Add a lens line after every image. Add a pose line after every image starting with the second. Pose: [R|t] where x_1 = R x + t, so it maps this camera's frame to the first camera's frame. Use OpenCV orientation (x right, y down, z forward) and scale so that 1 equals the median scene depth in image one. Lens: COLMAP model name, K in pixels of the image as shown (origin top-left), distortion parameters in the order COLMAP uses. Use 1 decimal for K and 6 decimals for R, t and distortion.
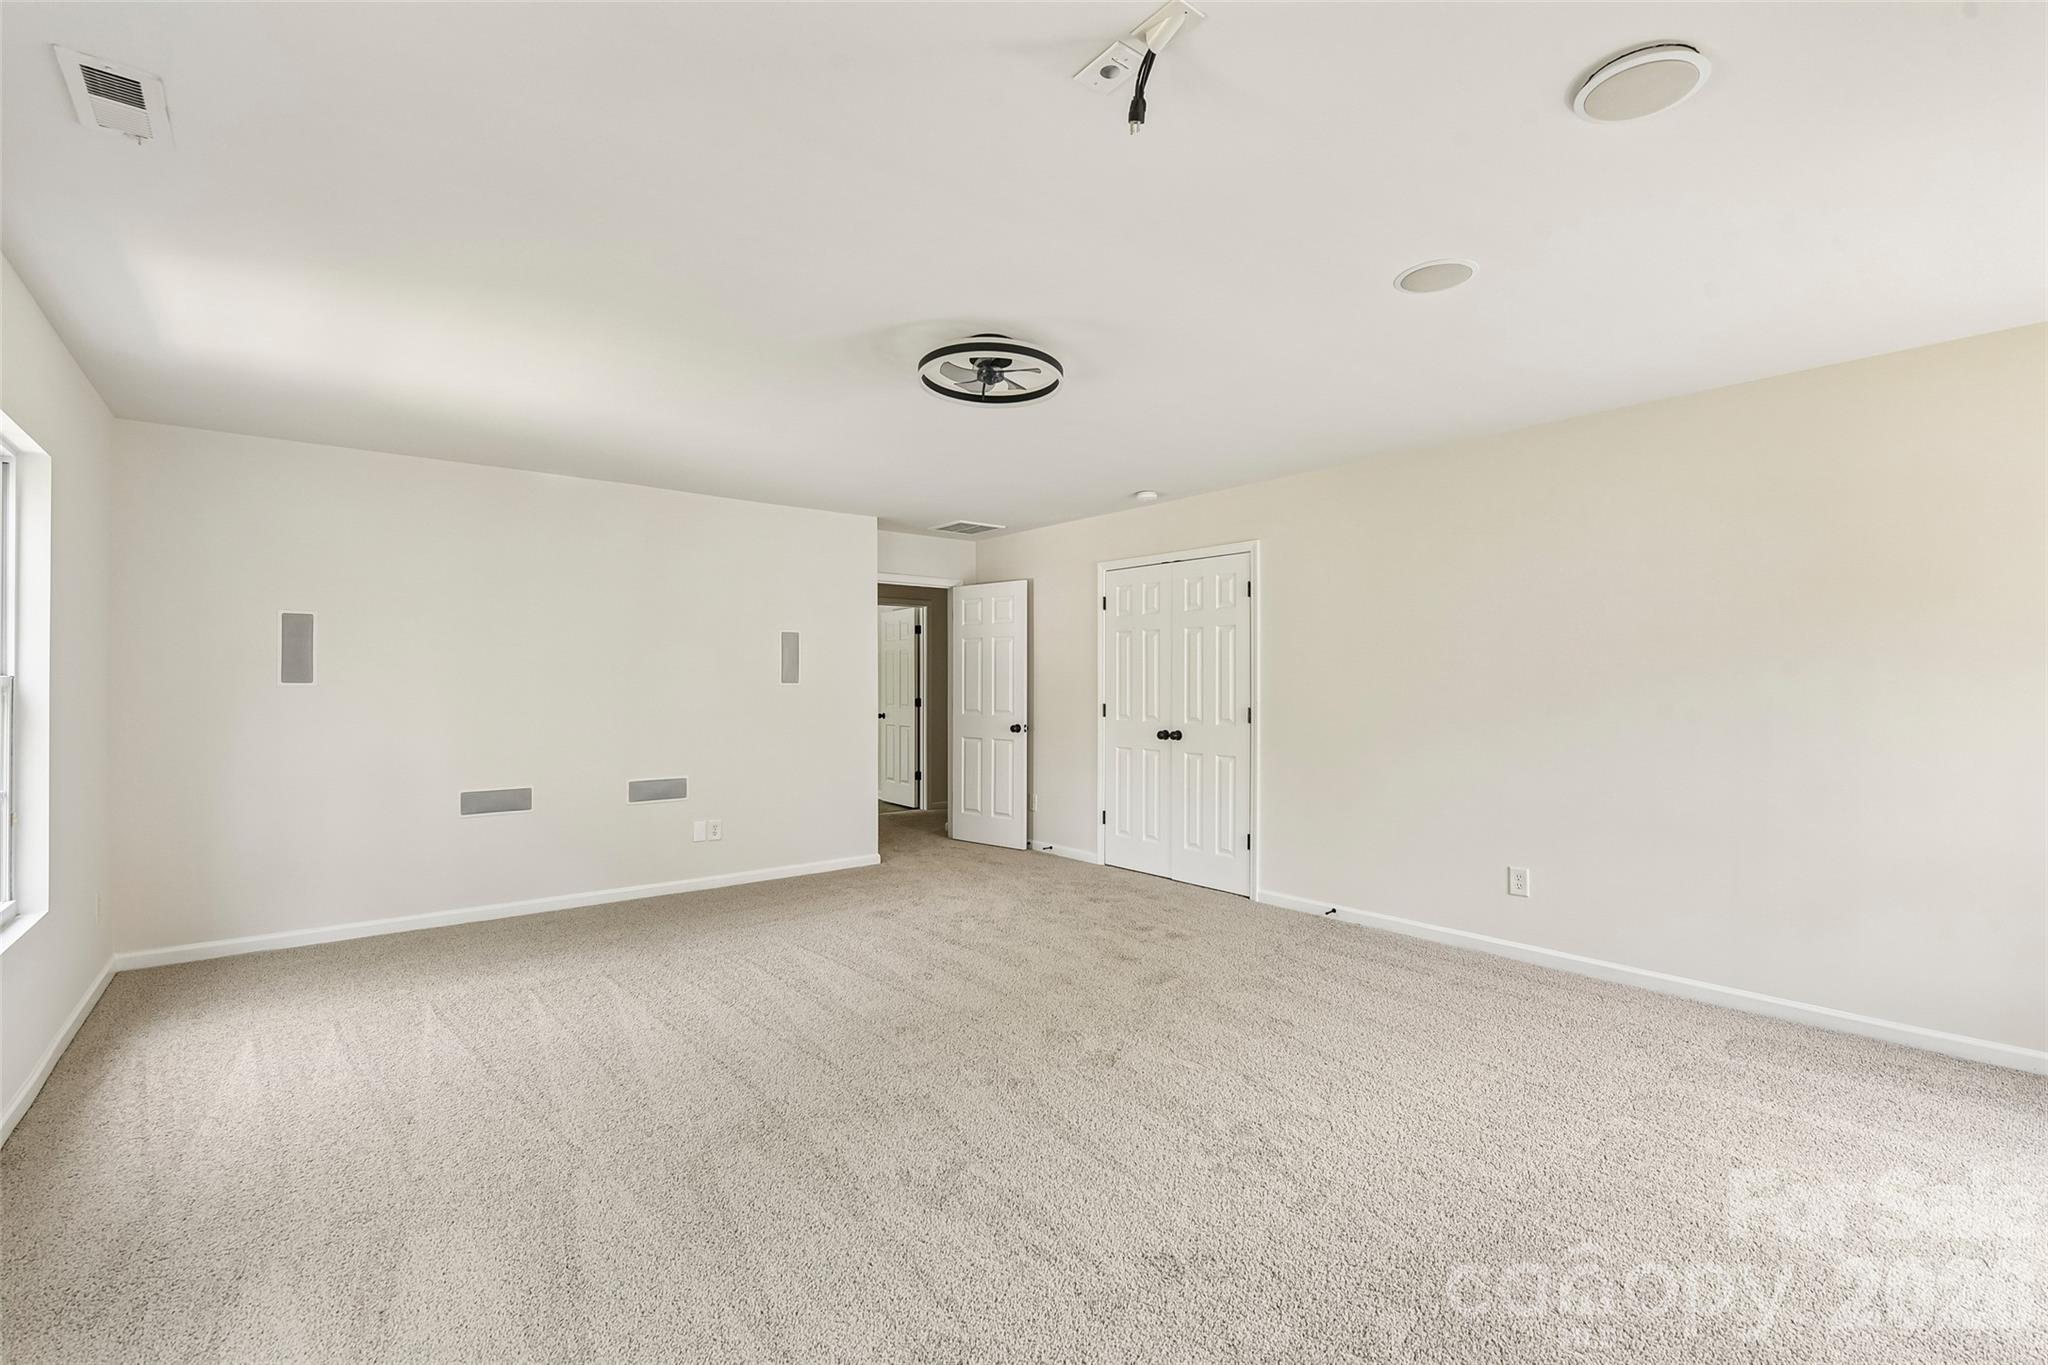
lens RADIAL K [[859.4, 0, 1033.4], [0, 859.4, 690.2], [0, 0, 1]] dist [-0.017293, -0.000858]
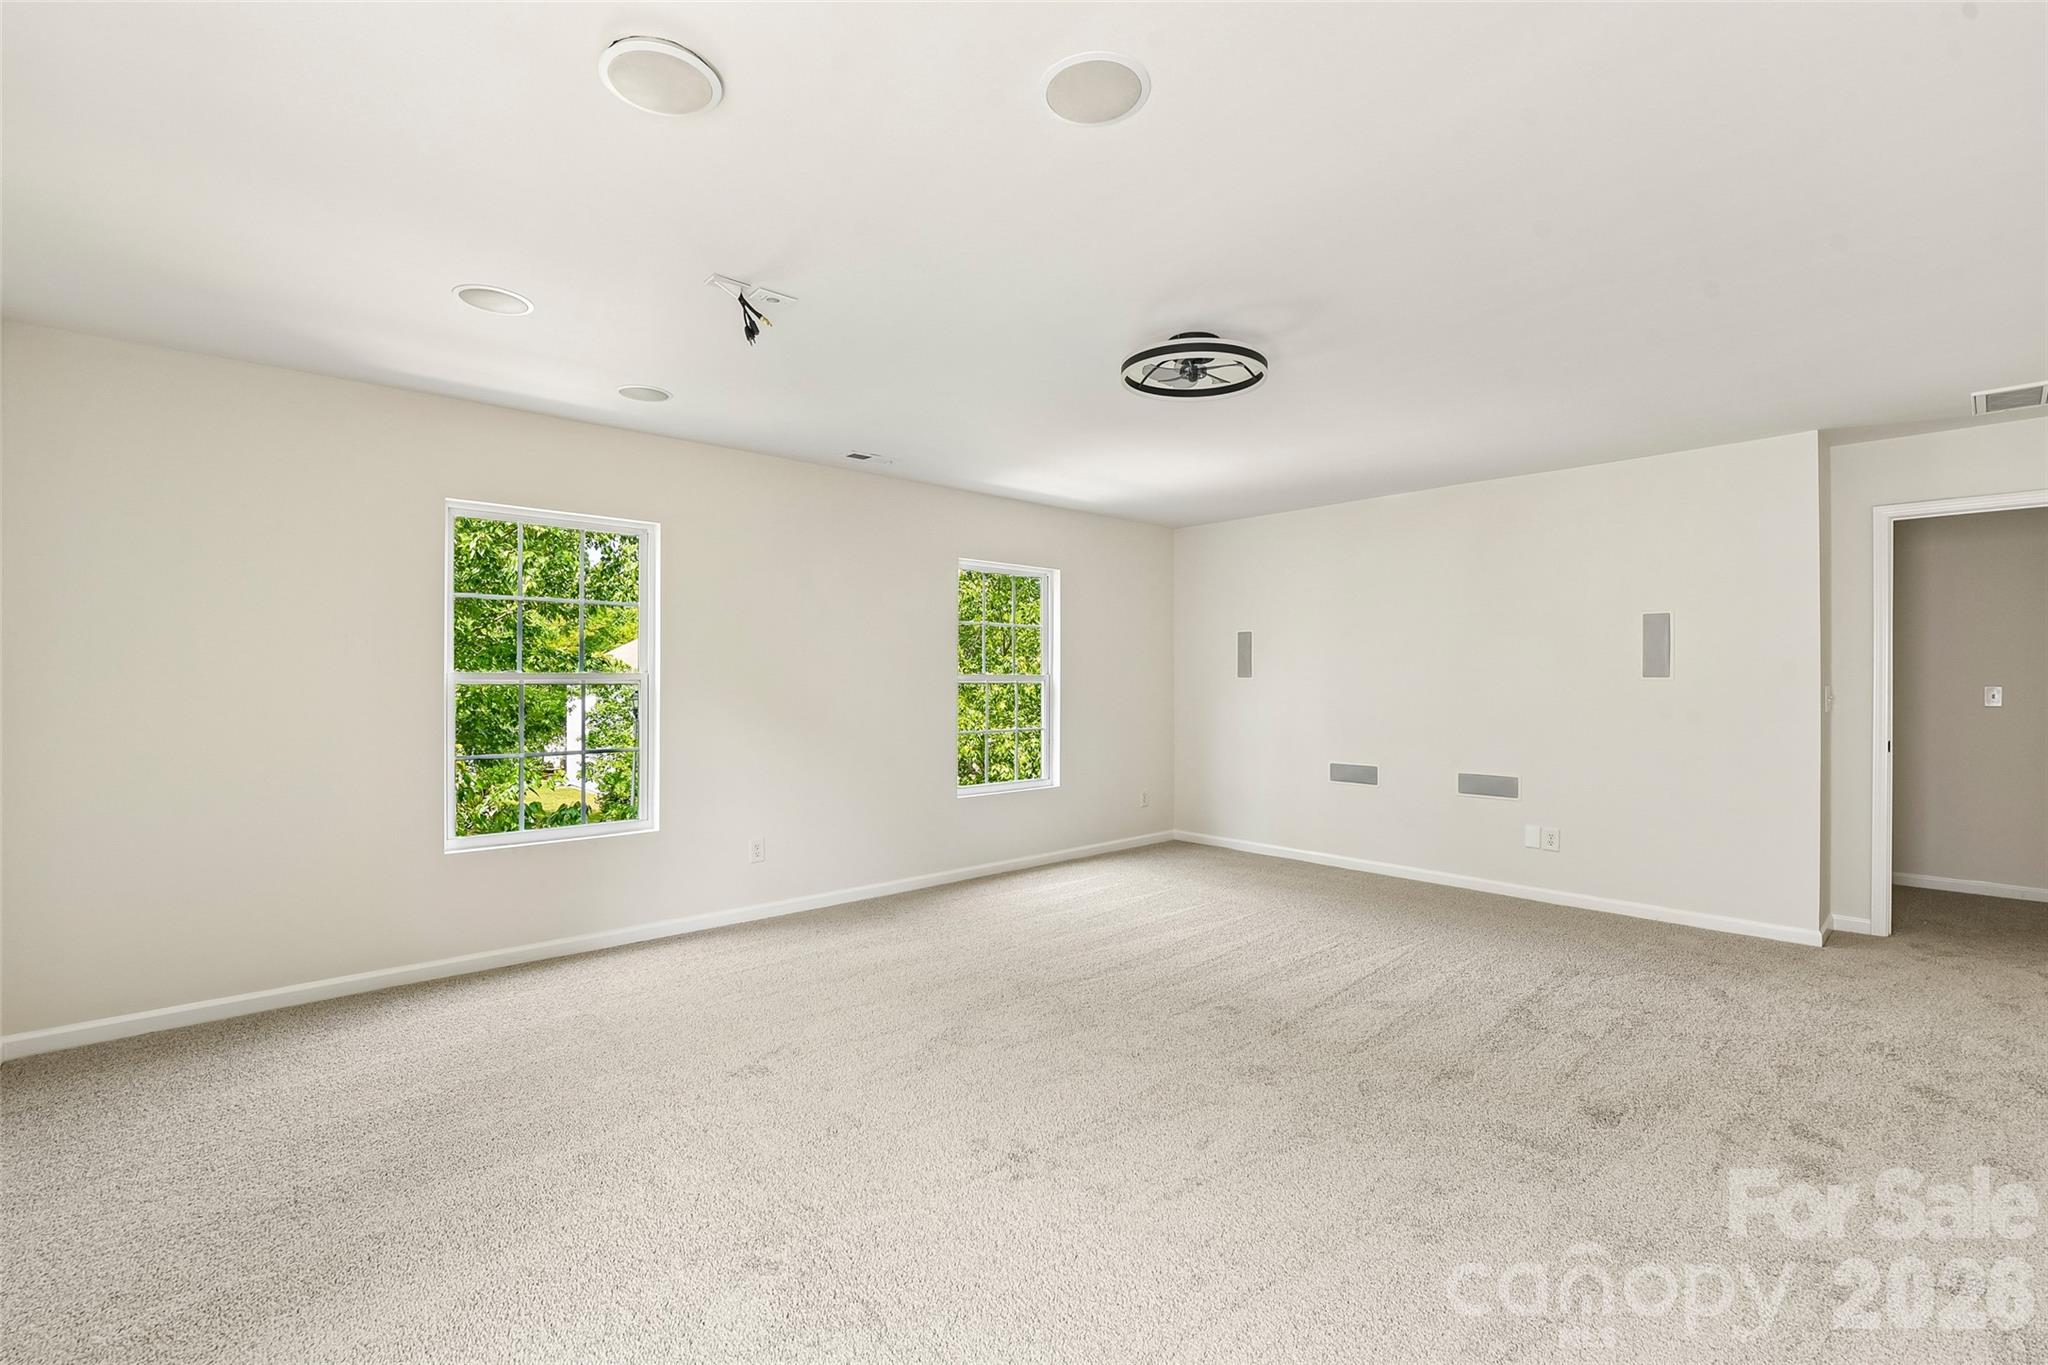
lens RADIAL K [[859.4, 0, 1025.0], [0, 859.4, 693.3], [0, 0, 1]] dist [-0.017293, -0.000858]
pose [[0.082988, 0.018242, -0.996384, 0.608138], [-0.009440, 0.999802, 0.017518, -0.002559], [0.996506, 0.007952, 0.083144, 0.468981]]
